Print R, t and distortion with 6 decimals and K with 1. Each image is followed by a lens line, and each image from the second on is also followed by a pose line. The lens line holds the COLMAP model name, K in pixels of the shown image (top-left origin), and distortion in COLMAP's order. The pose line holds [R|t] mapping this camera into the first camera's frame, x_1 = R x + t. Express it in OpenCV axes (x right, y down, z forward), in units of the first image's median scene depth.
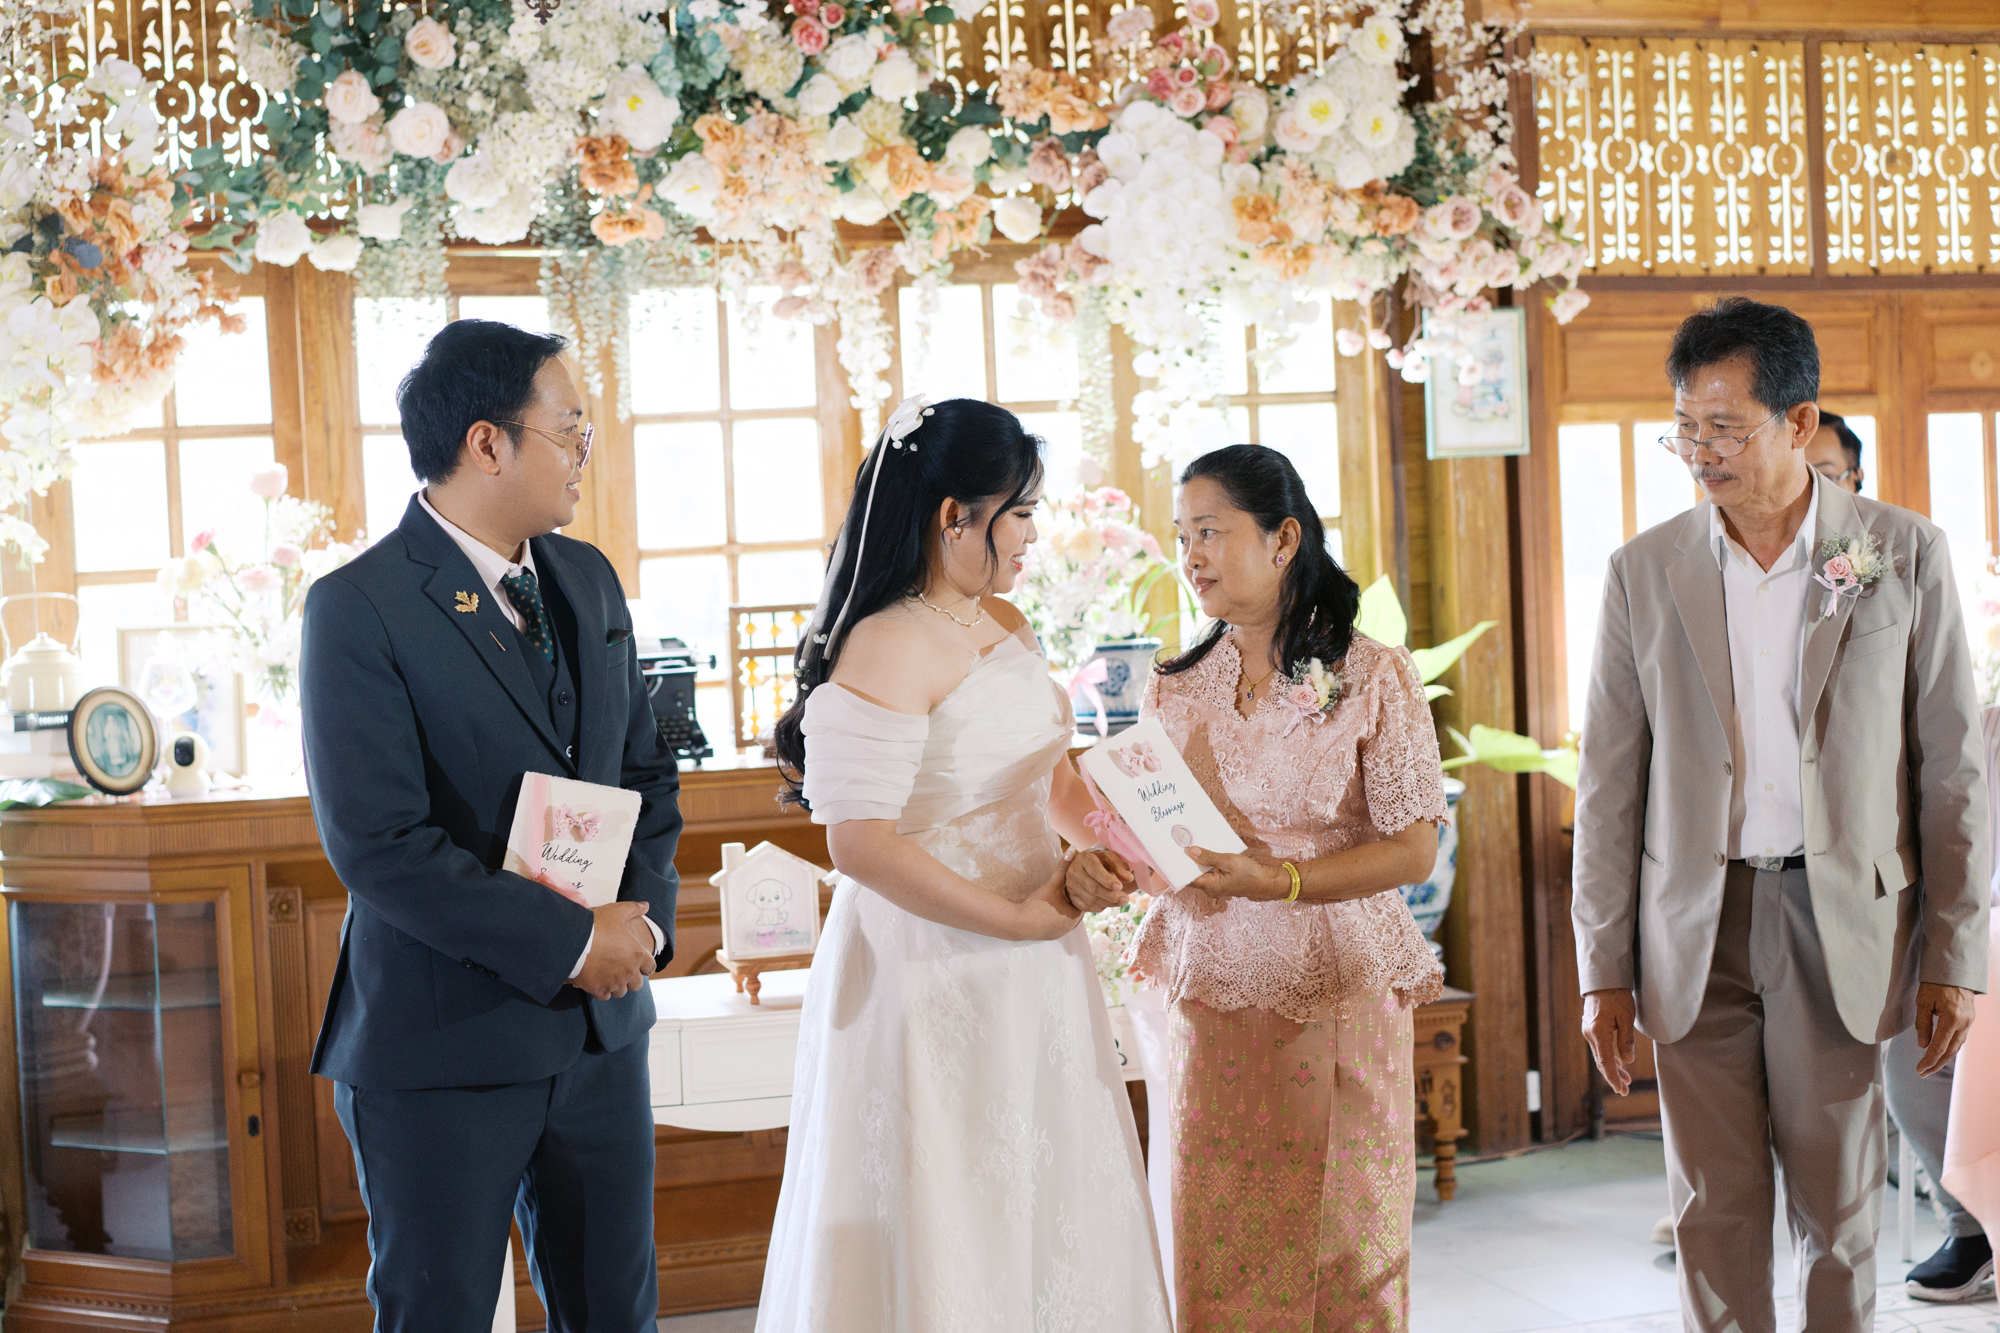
lens RADIAL K [[3124.6, 0, 1018.0], [0, 3124.6, 671.4], [0, 0, 1]] dist [-0.001680, 0.000000]
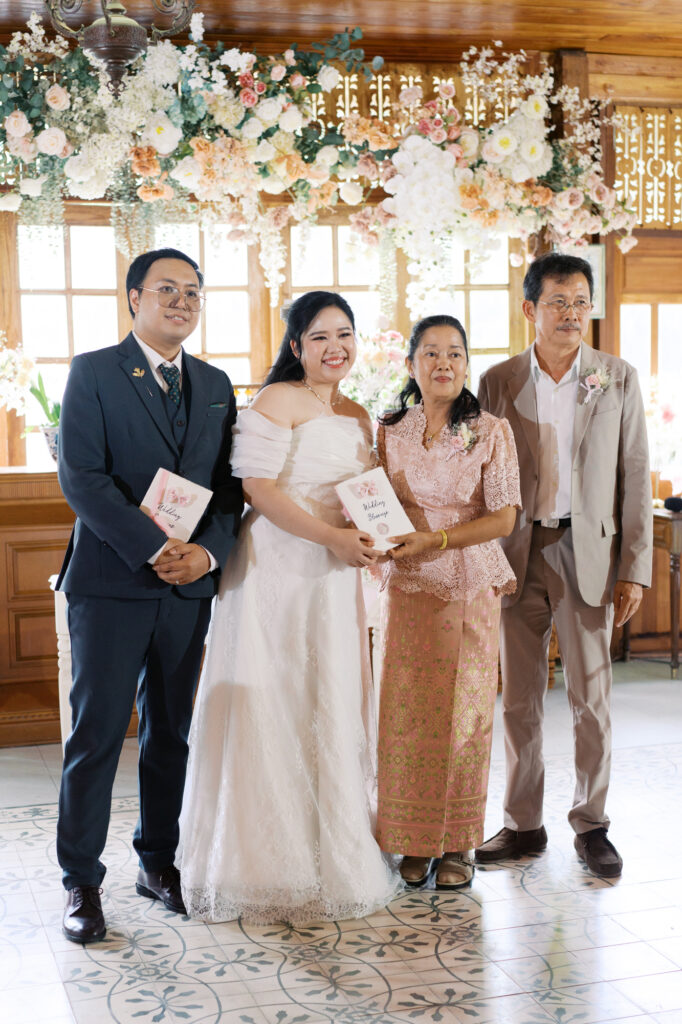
lens RADIAL K [[1599.8, 0, 340.5], [0, 1599.8, 522.2], [0, 0, 1]] dist [-0.001680, 0.000000]
pose [[0.999626, 0.027159, -0.003207, 0.002162], [-0.026885, 0.997418, 0.066590, -0.003714], [0.005007, -0.066479, 0.997775, -0.030133]]
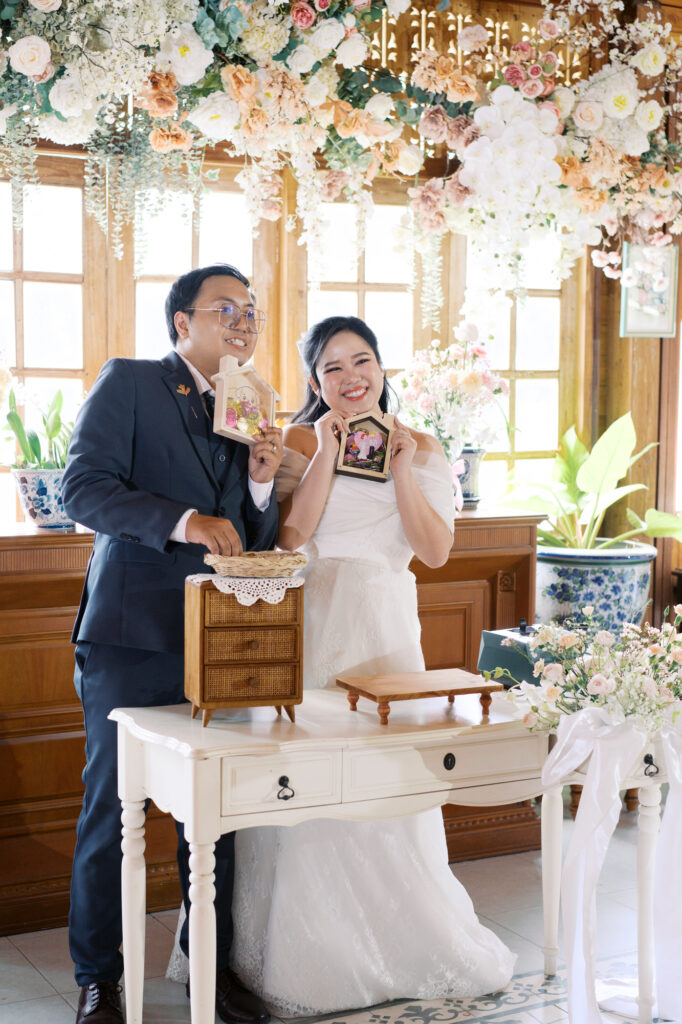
lens RADIAL K [[1599.8, 0, 341.6], [0, 1599.8, 517.1], [0, 0, 1]] dist [-0.001680, 0.000000]
pose [[0.978615, 0.036177, 0.202494, -0.180471], [-0.046122, 0.997939, 0.044611, -0.007722], [-0.200463, -0.052996, 0.978267, 0.255934]]
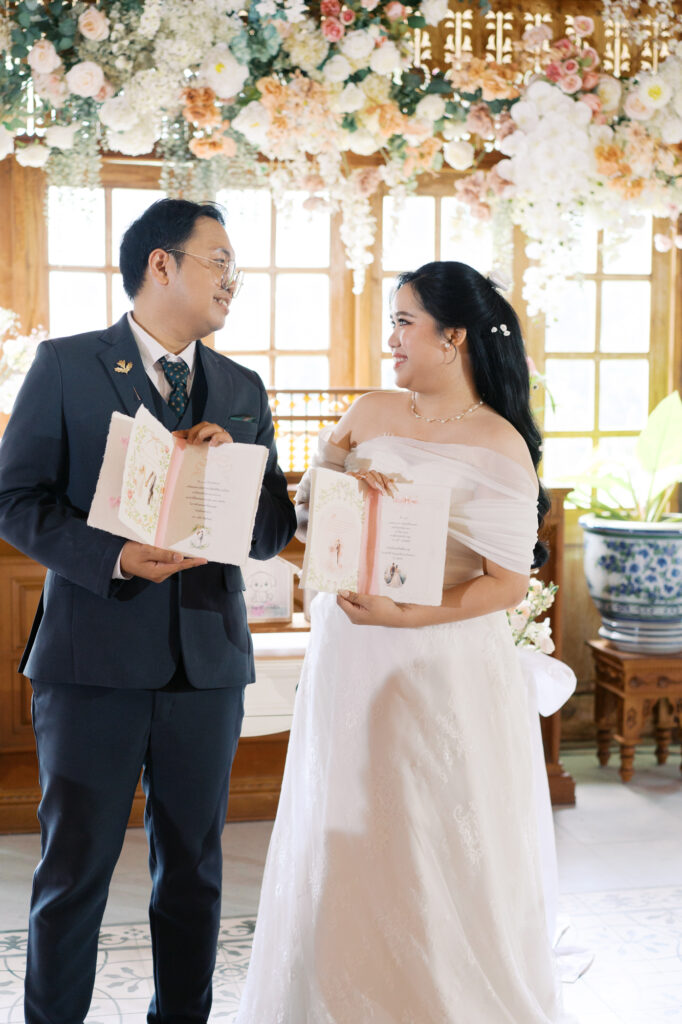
lens RADIAL K [[1599.8, 0, 334.6], [0, 1599.8, 520.3], [0, 0, 1]] dist [-0.001680, 0.000000]
pose [[0.995301, 0.060368, -0.075705, 0.009991], [-0.055454, 0.996316, 0.065413, -0.008752], [0.079375, -0.060907, 0.994982, 0.171566]]
